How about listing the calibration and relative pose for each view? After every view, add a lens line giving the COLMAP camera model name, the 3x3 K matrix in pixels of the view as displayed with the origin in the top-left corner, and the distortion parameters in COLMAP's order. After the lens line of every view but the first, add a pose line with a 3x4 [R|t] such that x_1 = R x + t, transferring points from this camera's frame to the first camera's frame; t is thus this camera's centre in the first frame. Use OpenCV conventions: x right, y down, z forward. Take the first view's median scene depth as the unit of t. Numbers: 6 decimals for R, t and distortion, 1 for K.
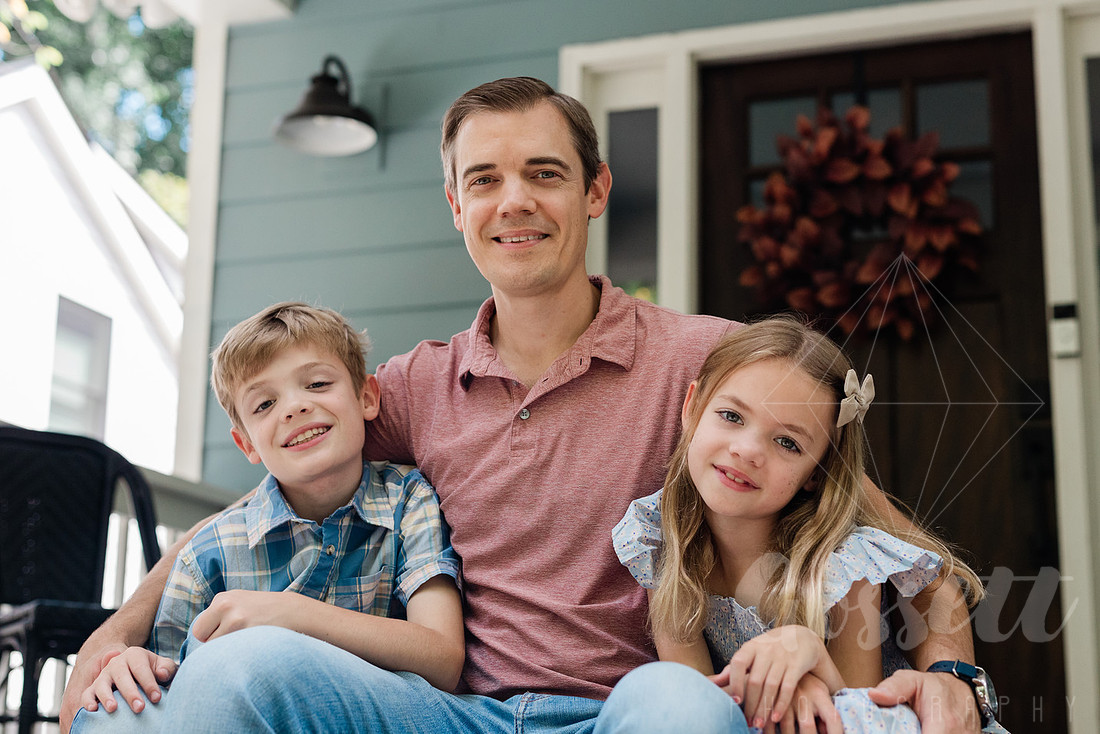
lens RADIAL K [[1830.5, 0, 557.0], [0, 1830.5, 359.6], [0, 0, 1]] dist [0.011301, 0.000000]
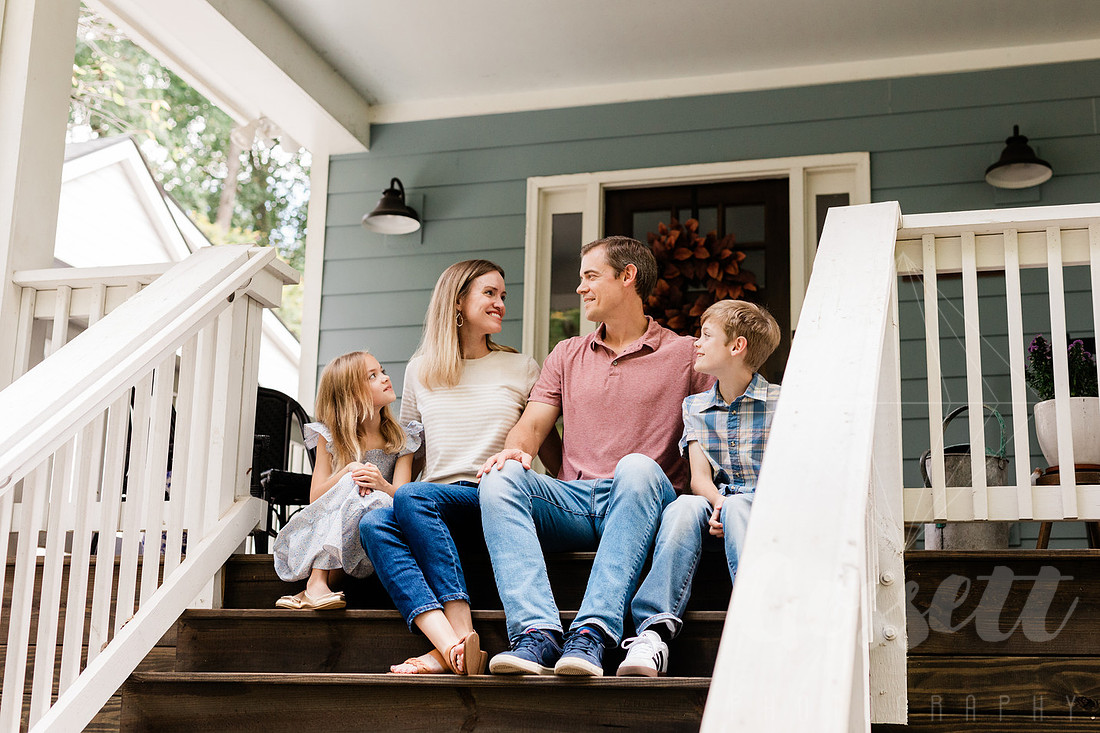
lens RADIAL K [[1830.5, 0, 546.8], [0, 1830.5, 365.3], [0, 0, 1]] dist [0.011301, 0.000000]
pose [[0.998568, 0.018257, 0.050286, -0.066799], [-0.018691, 0.999792, 0.008182, -0.005054], [-0.050127, -0.009110, 0.998701, -0.792836]]
